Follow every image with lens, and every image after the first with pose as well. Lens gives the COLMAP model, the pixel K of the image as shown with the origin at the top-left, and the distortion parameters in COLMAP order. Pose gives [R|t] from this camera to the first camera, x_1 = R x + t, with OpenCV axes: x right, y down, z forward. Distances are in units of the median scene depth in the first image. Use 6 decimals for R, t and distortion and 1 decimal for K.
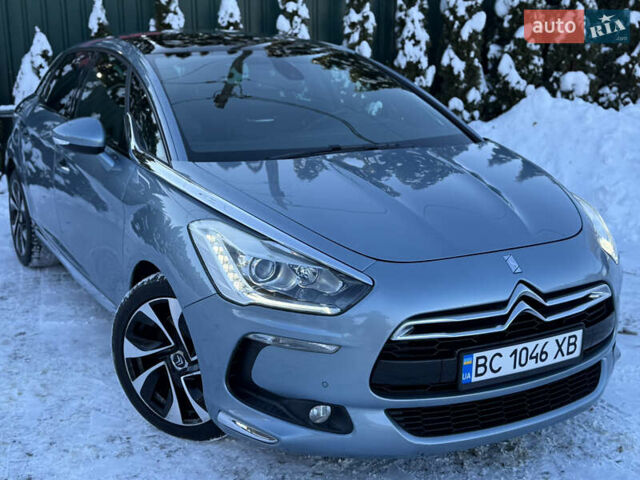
lens RADIAL K [[804.2, 0, 320.0], [0, 804.2, 240.0], [0, 0, 1]] dist [0.151703, -0.252115]
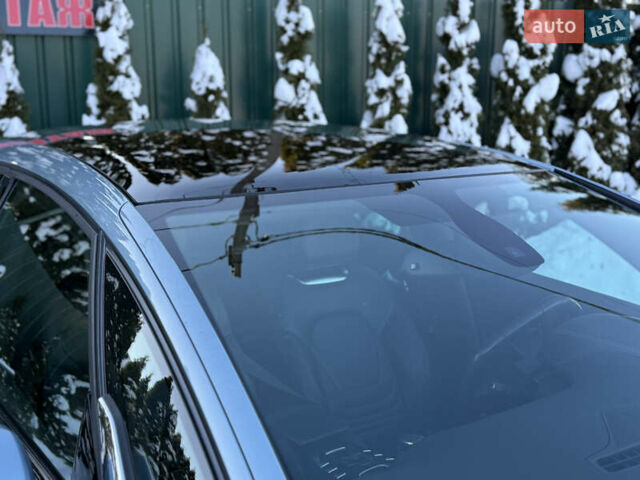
lens RADIAL K [[804.2, 0, 320.0], [0, 804.2, 240.0], [0, 0, 1]] dist [0.151703, -0.252115]
pose [[0.994208, -0.017877, 0.105974, -0.089565], [0.024249, 0.997954, -0.059153, -0.096321], [-0.104700, 0.061380, 0.992608, 0.315127]]
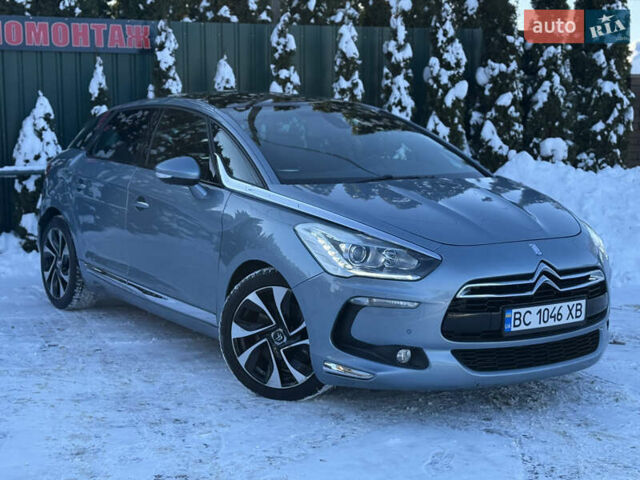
lens RADIAL K [[1032.9, 0, 311.6], [0, 1032.9, 242.2], [0, 0, 1]] dist [0.130134, 0.020207]
pose [[0.996418, -0.005240, 0.084406, -0.110906], [0.015578, 0.992372, -0.122295, 0.085955], [-0.083122, 0.123172, 0.988898, -0.275654]]
